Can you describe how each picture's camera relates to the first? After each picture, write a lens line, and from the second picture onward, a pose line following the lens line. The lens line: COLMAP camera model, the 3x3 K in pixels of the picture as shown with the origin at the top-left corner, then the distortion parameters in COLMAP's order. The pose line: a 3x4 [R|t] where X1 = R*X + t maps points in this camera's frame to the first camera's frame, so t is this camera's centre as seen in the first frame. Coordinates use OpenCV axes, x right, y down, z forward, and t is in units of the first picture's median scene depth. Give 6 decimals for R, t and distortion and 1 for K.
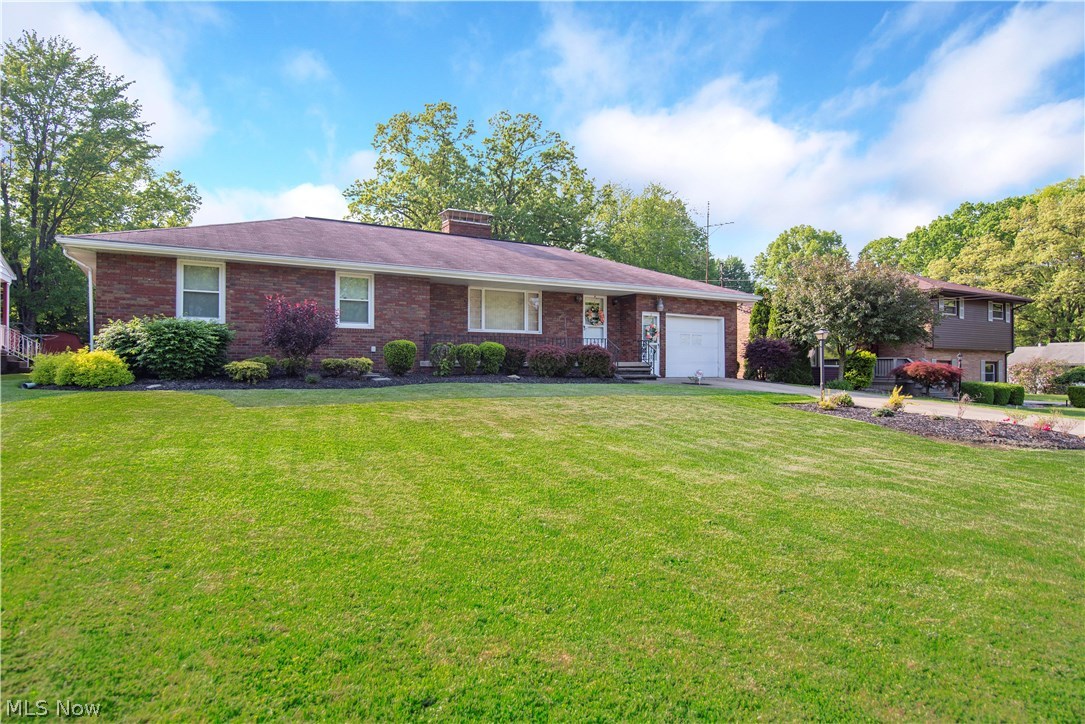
lens RADIAL K [[648.3, 0, 542.5], [0, 648.3, 362.0], [0, 0, 1]] dist [-0.008571, 0.000799]
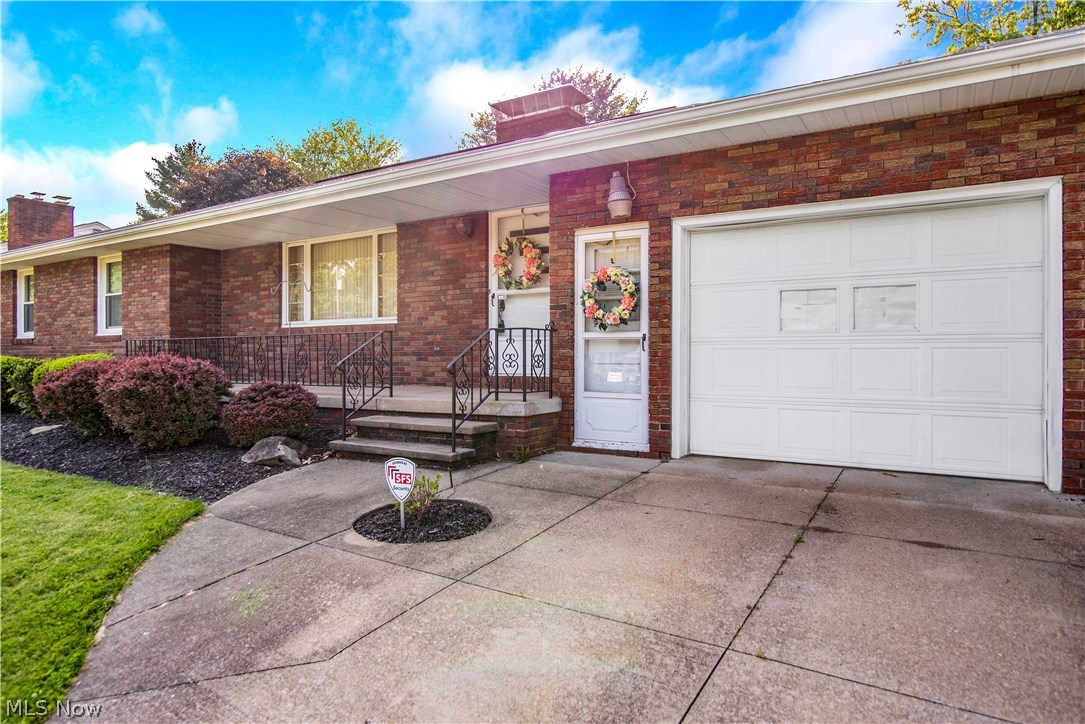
lens RADIAL K [[648.3, 0, 542.5], [0, 648.3, 362.0], [0, 0, 1]] dist [-0.008571, 0.000799]
pose [[0.472104, 0.007250, -0.881513, 0.409954], [0.016863, 0.999709, 0.017253, -0.021774], [0.881381, -0.023010, 0.471844, 0.836276]]
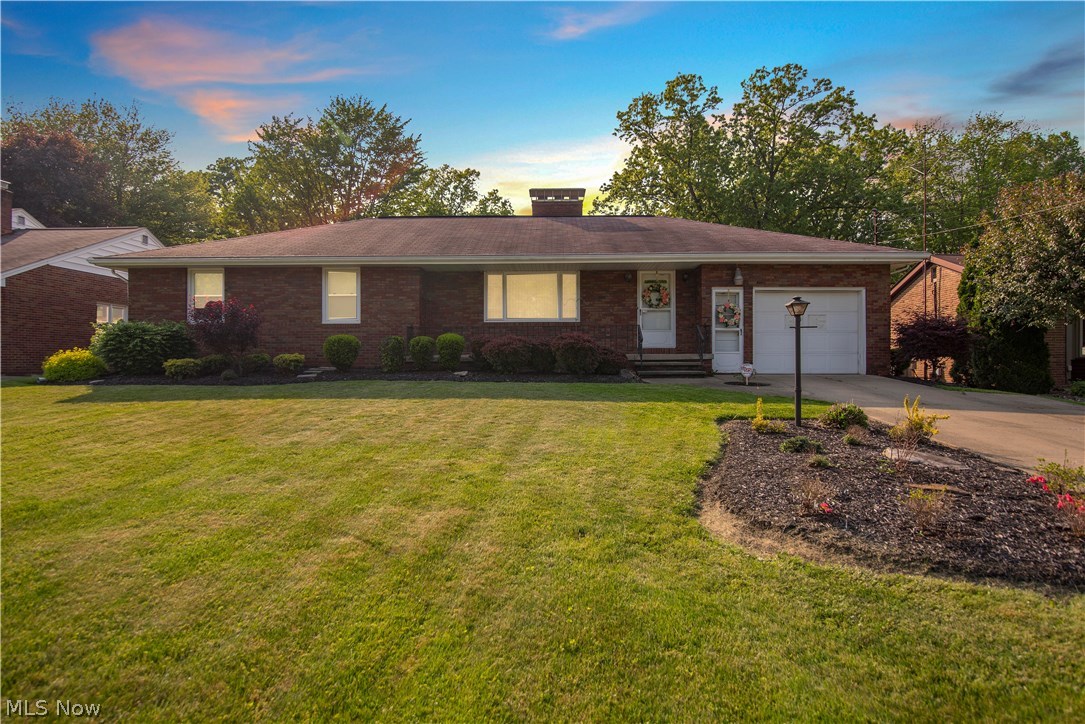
lens RADIAL K [[648.3, 0, 542.5], [0, 648.3, 362.0], [0, 0, 1]] dist [-0.008571, 0.000799]
pose [[0.851823, -0.005992, -0.523796, 0.378580], [0.011301, 0.999912, 0.006939, 0.002290], [0.523708, -0.011830, 0.851816, 0.246259]]
